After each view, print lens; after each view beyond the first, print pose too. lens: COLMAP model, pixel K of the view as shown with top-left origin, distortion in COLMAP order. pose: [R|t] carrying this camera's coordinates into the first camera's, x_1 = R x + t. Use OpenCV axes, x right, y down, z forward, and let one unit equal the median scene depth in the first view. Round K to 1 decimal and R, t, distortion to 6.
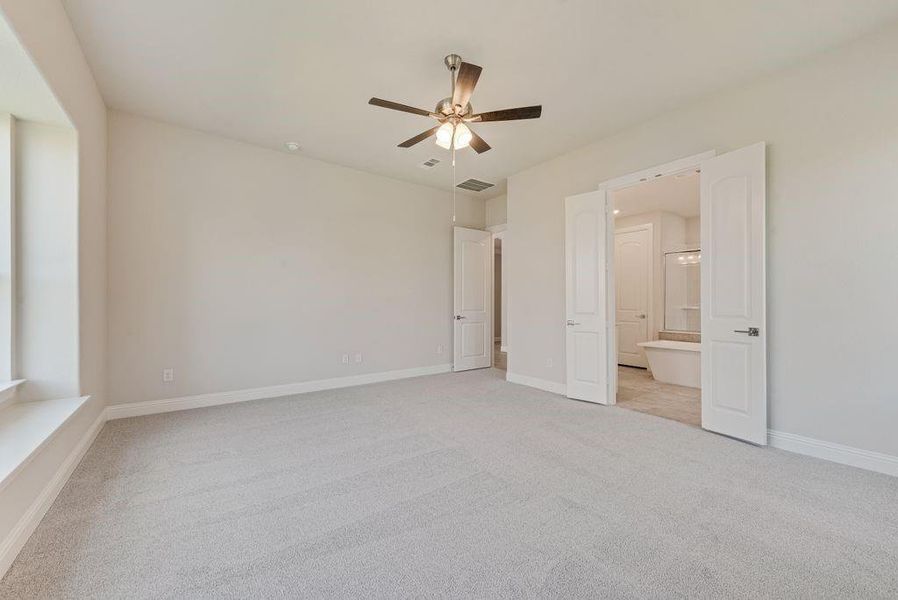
lens RADIAL K [[354.4, 0, 452.0], [0, 354.4, 308.4], [0, 0, 1]] dist [-0.000145, -0.000269]
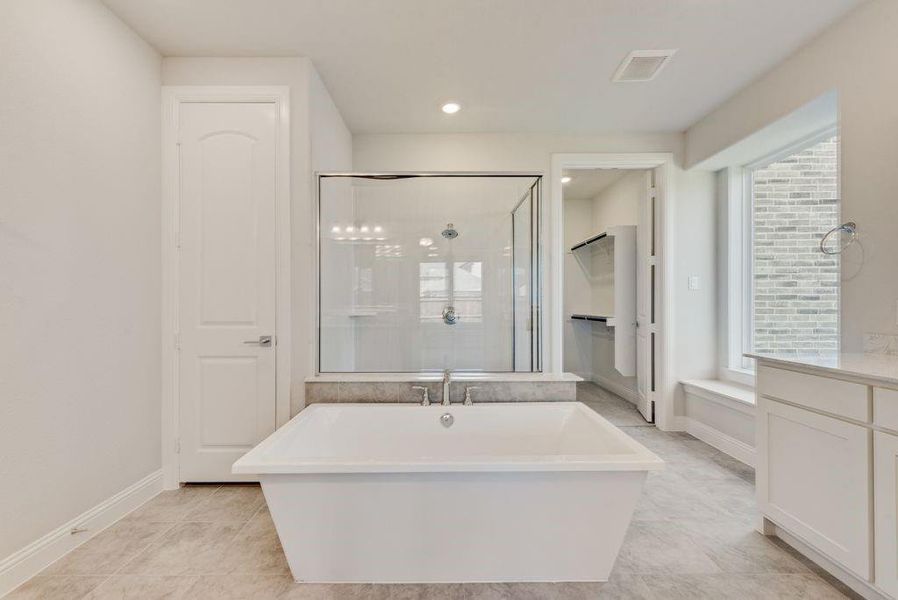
lens RADIAL K [[354.4, 0, 452.5], [0, 354.4, 303.3], [0, 0, 1]] dist [-0.000145, -0.000269]
pose [[0.596413, -0.005993, 0.802655, 0.356863], [0.002208, 0.999981, 0.005825, -0.019487], [-0.802674, -0.001702, 0.596415, 0.618329]]
